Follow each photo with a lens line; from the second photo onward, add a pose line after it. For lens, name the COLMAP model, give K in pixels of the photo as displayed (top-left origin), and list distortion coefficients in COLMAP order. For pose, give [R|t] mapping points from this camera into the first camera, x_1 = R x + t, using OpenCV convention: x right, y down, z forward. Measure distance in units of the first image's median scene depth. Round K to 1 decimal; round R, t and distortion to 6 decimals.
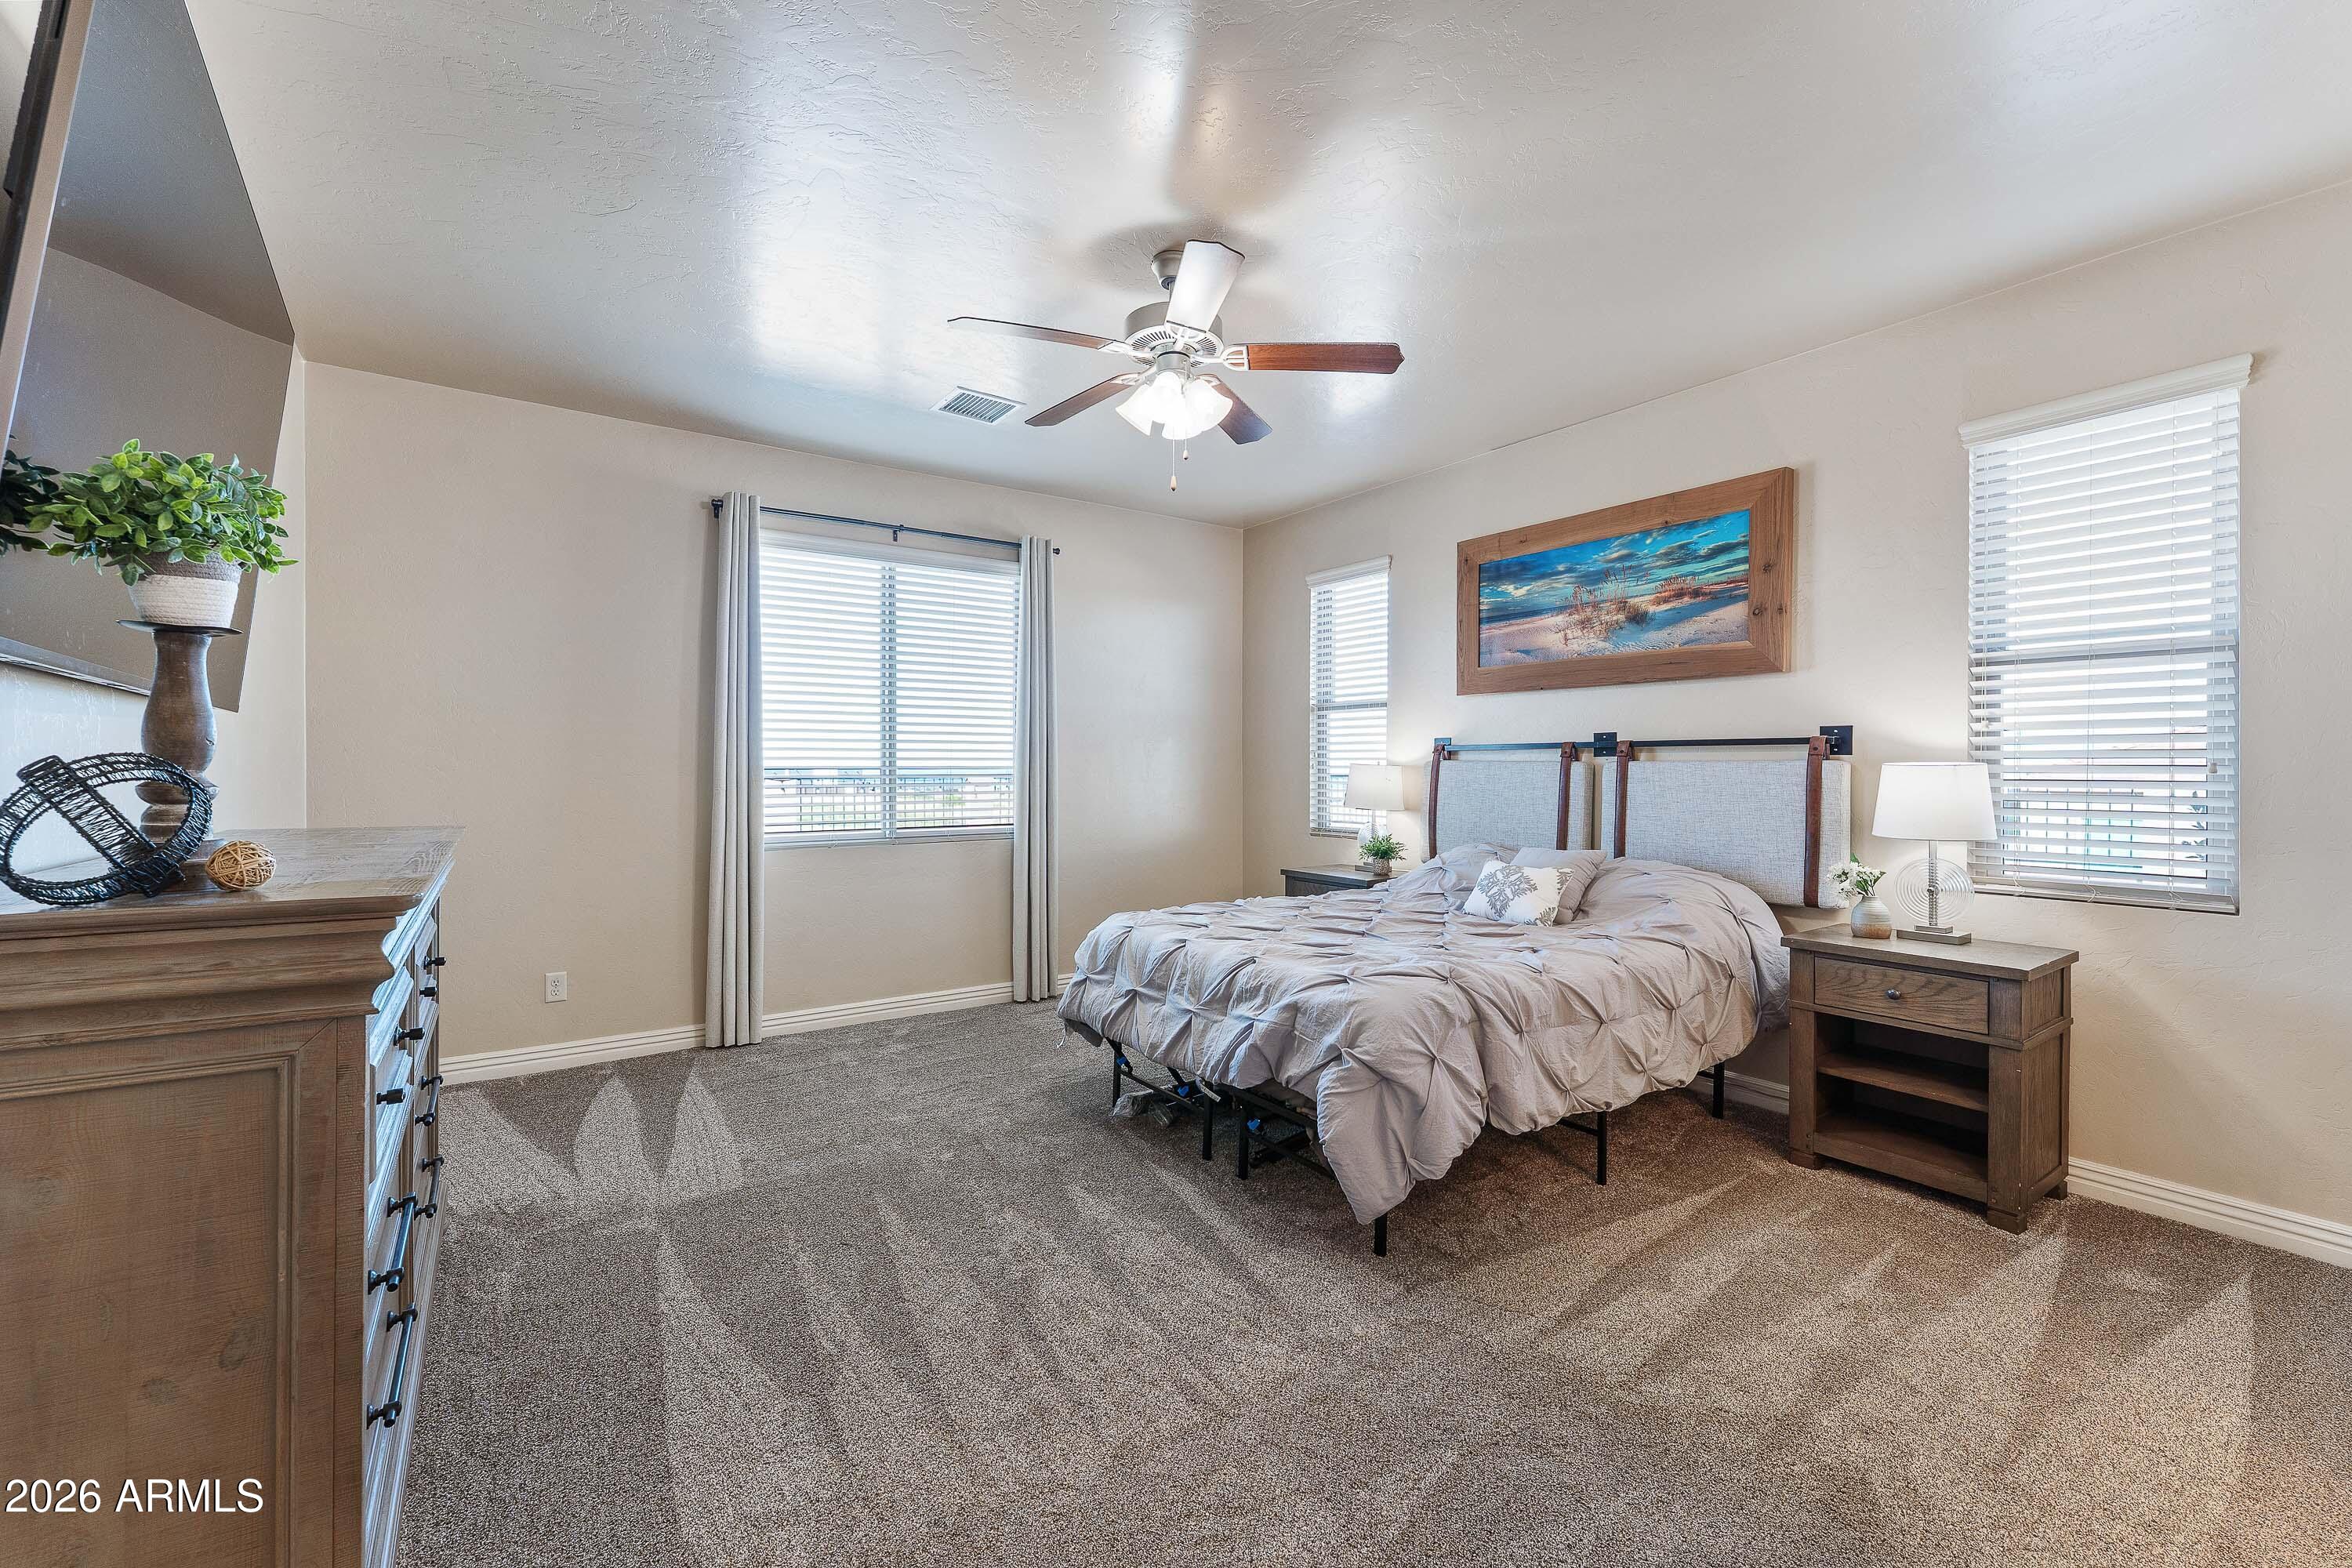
lens RADIAL K [[973.7, 0, 1174.9], [0, 973.7, 761.8], [0, 0, 1]] dist [-0.000023, 0.000013]
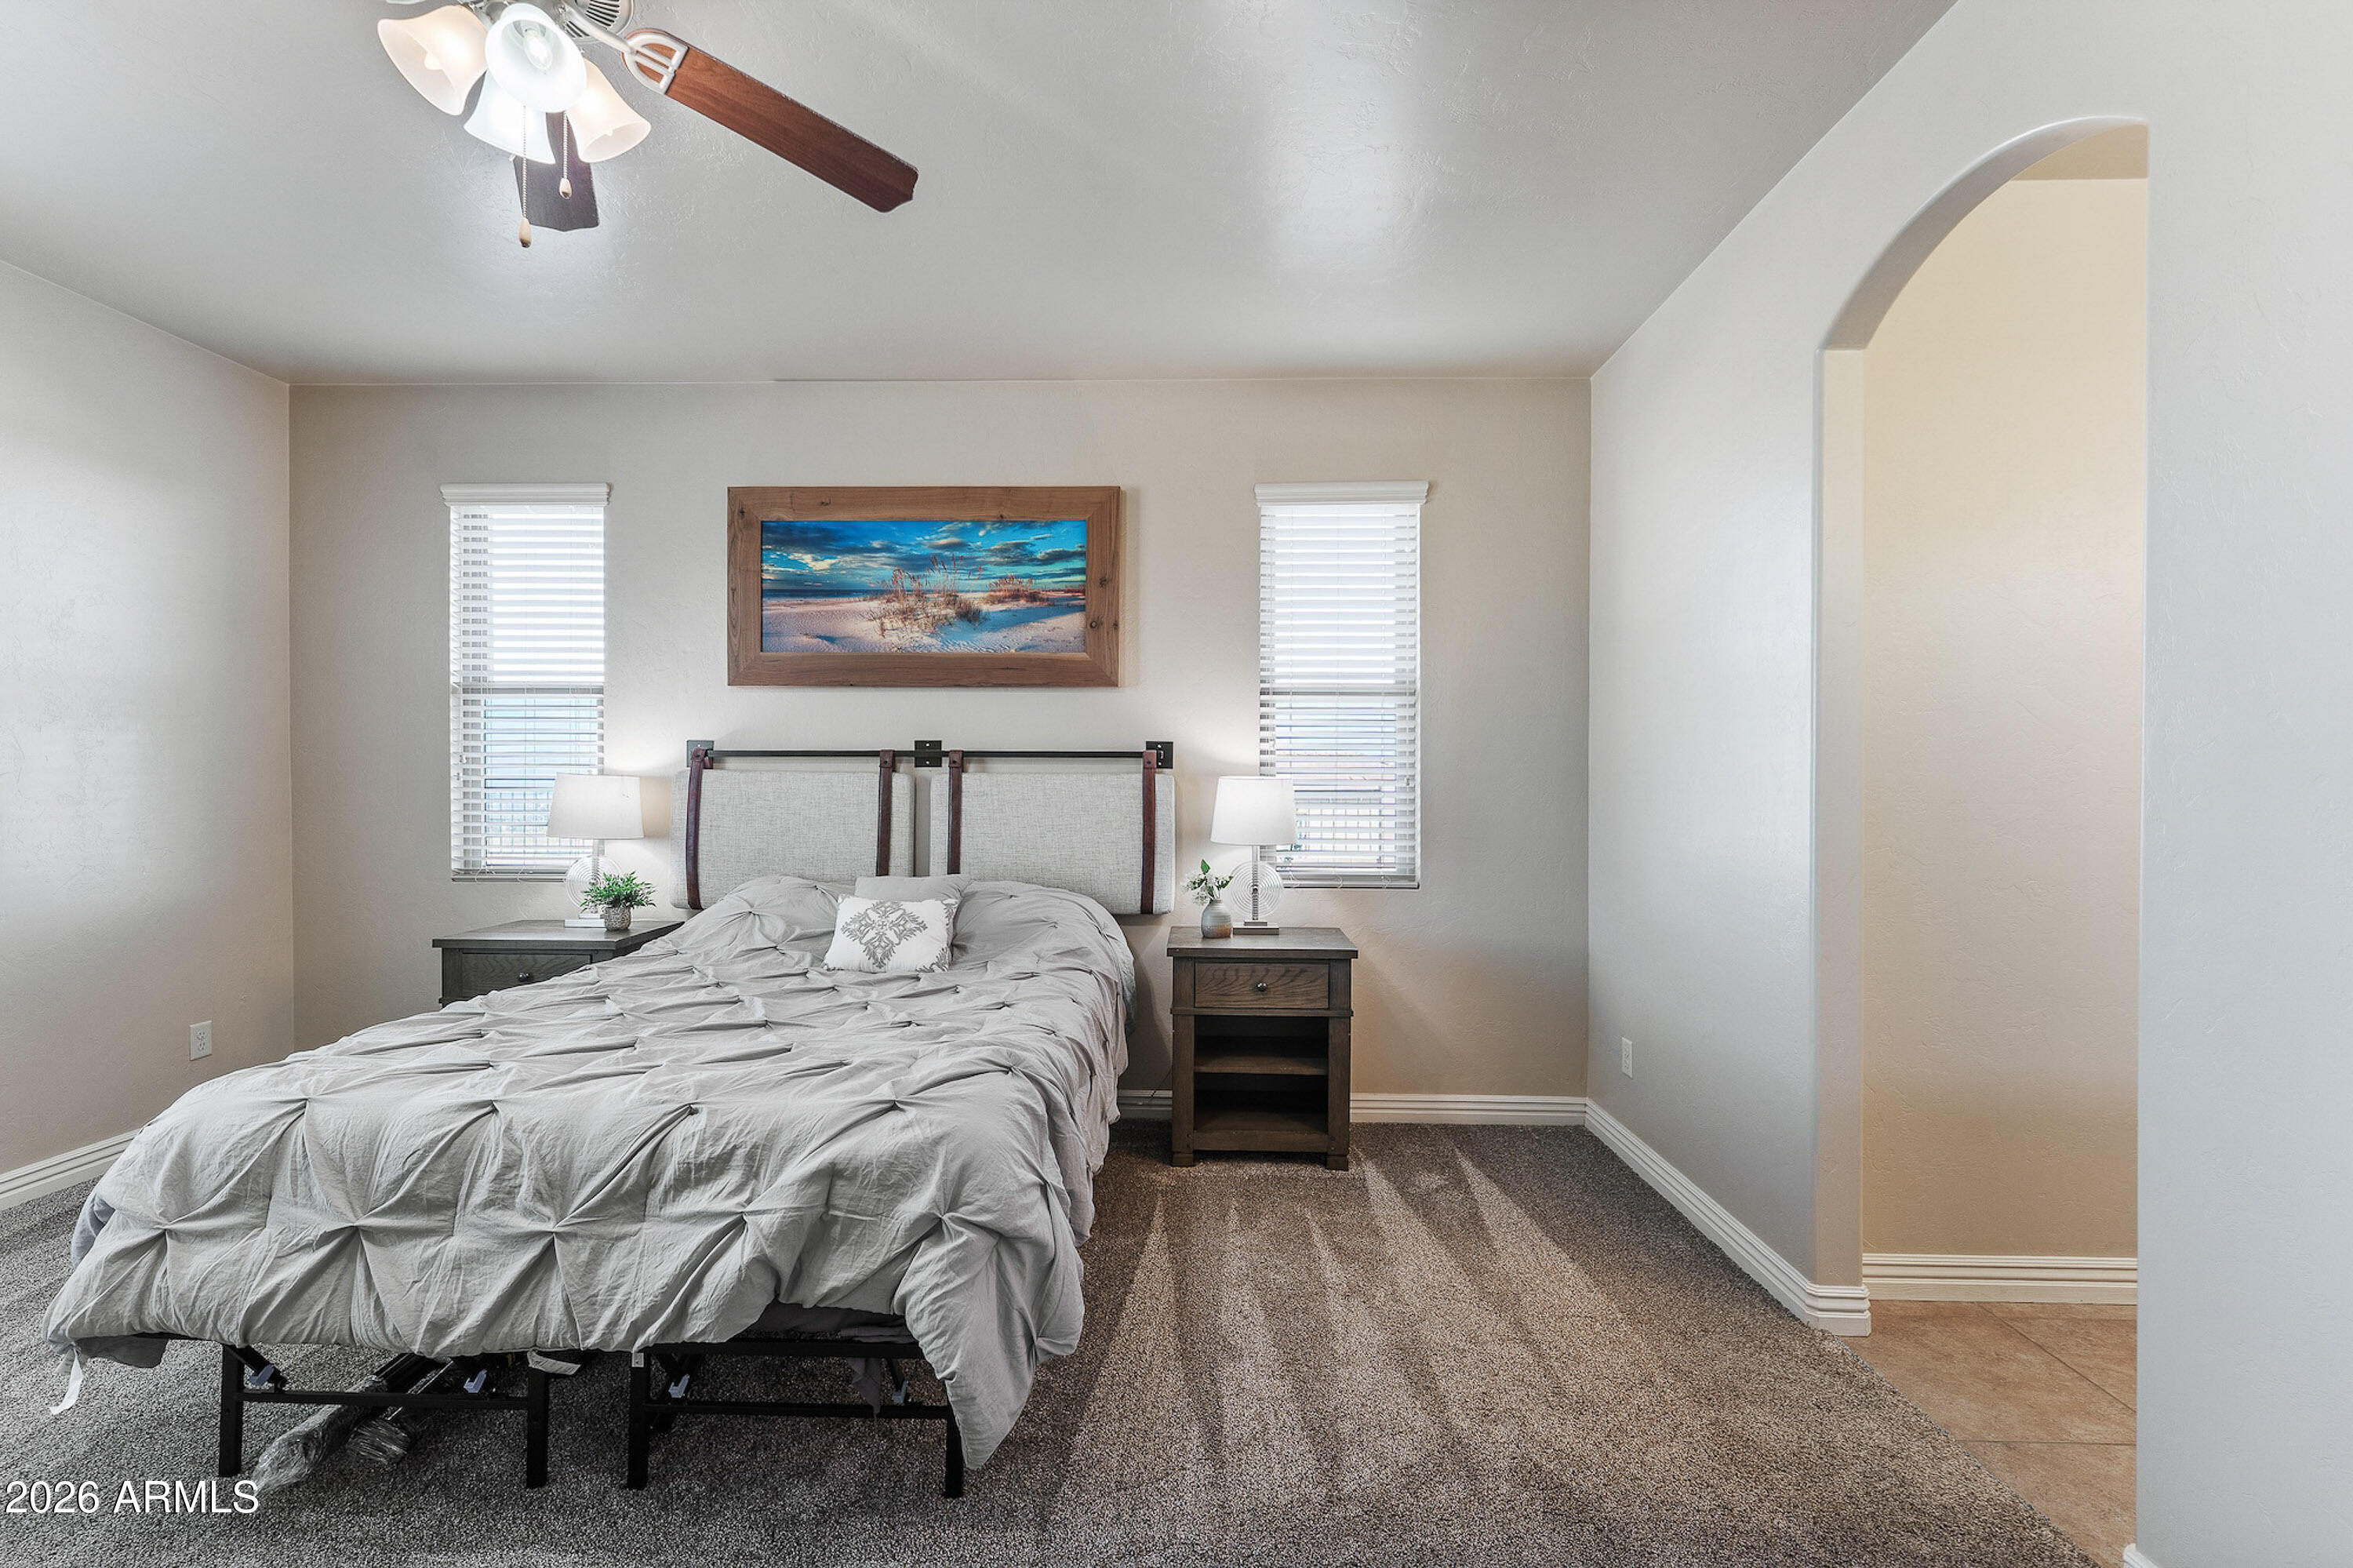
lens RADIAL K [[1001.2, 0, 1176.5], [0, 1001.2, 784.0], [0, 0, 1]] dist [0.000282, -0.000040]
pose [[0.593788, -0.002263, 0.804619, -0.181012], [-0.007947, 0.999931, 0.008676, 0.000012], [-0.804583, -0.011546, 0.593728, 0.320835]]
